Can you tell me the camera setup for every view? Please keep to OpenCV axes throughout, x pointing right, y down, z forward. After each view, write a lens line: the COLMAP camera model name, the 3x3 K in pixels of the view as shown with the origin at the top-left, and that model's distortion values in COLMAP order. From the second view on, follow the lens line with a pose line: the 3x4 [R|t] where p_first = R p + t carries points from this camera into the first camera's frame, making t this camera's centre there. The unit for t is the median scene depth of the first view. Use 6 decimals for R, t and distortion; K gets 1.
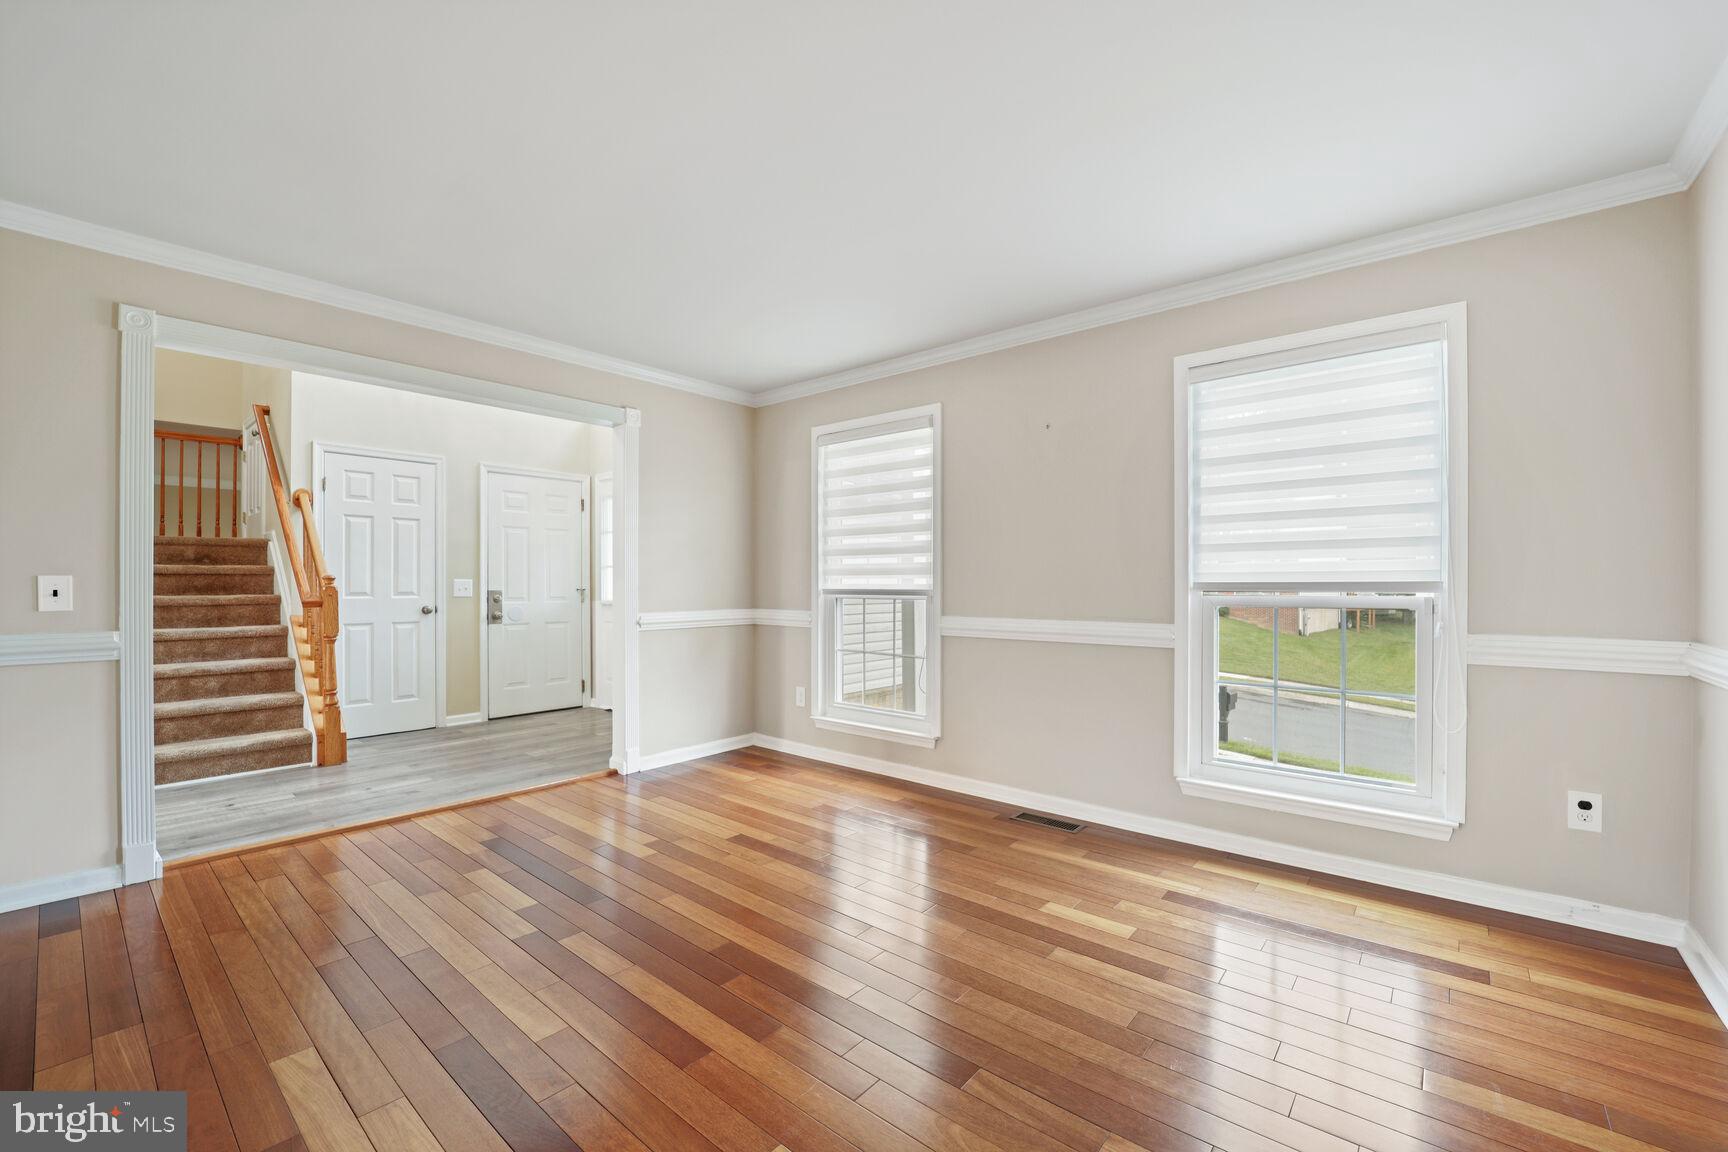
lens RADIAL K [[701.4, 0, 866.1], [0, 701.4, 581.7], [0, 0, 1]] dist [-0.003921, -0.001145]
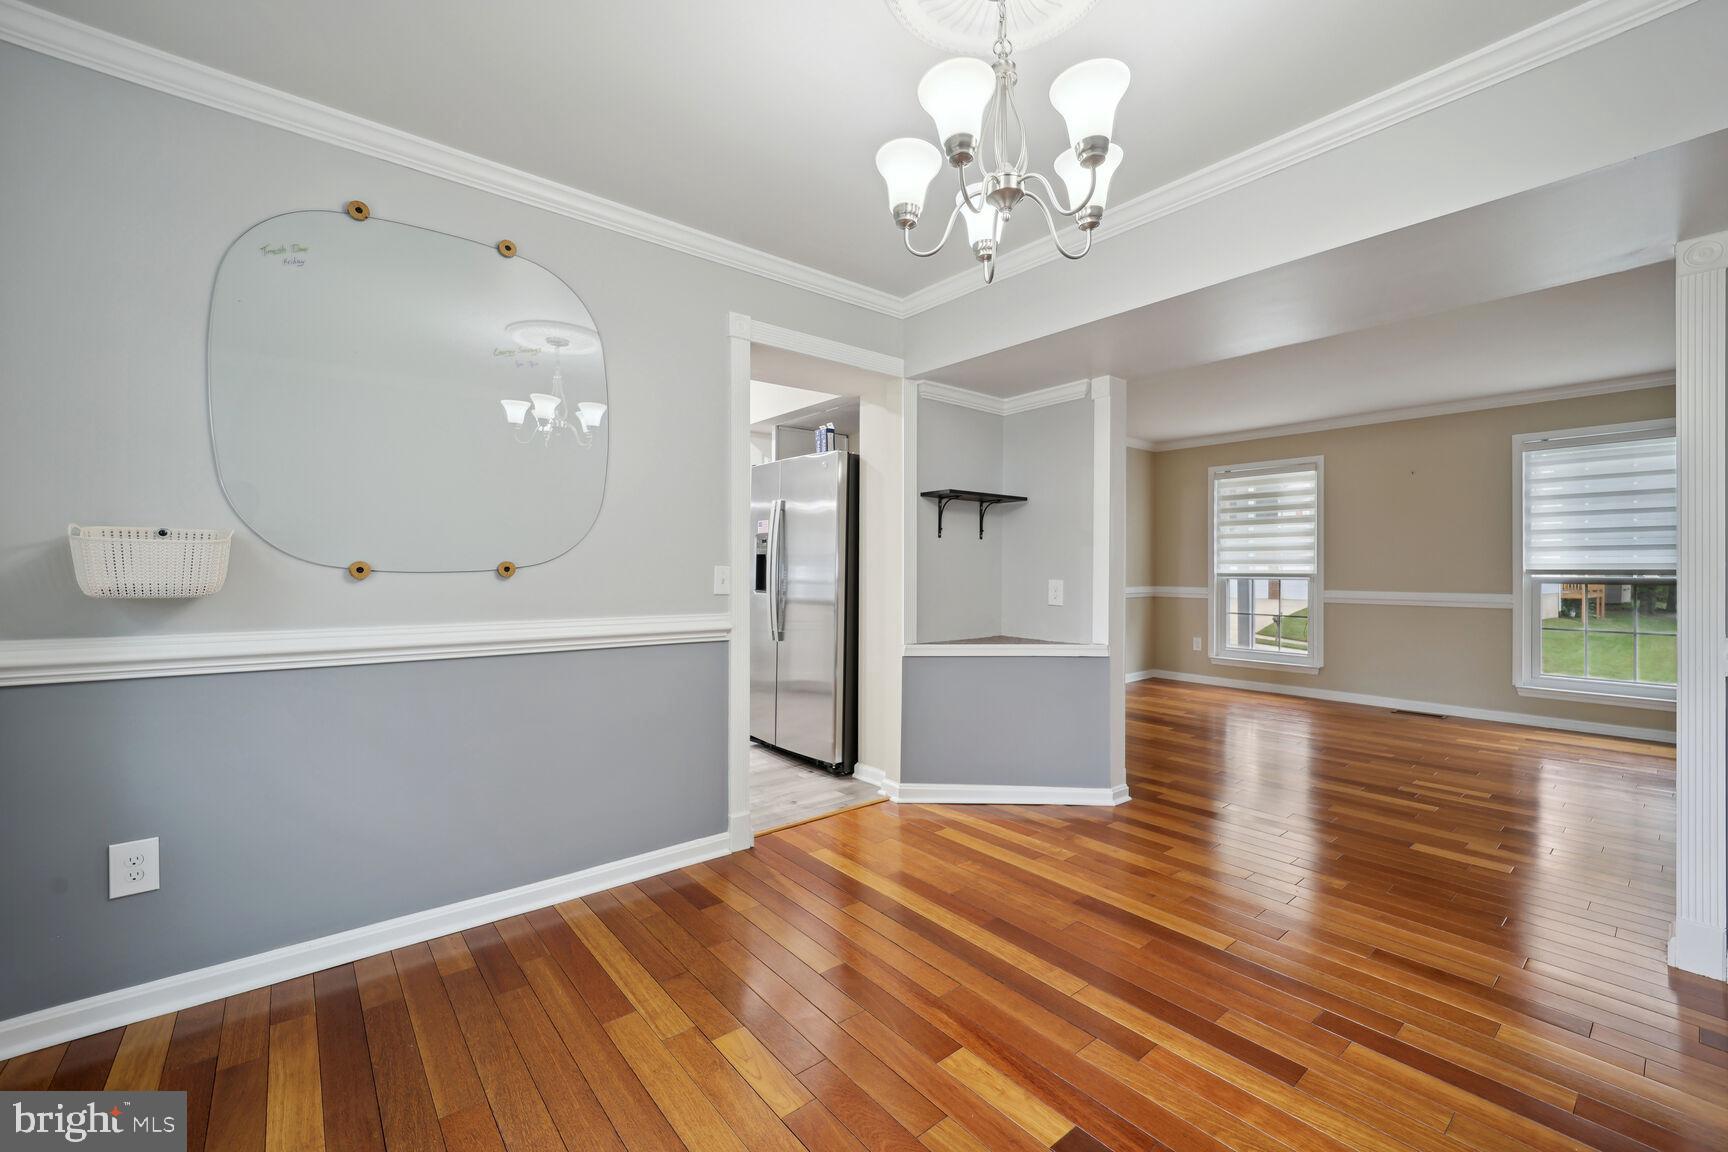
lens RADIAL K [[701.4, 0, 870.6], [0, 701.4, 572.2], [0, 0, 1]] dist [-0.003921, -0.001145]
pose [[0.983991, 0.001620, -0.178208, -0.536912], [-0.000129, 0.999965, 0.008382, -0.004351], [0.178216, -0.008225, 0.983957, -0.639773]]
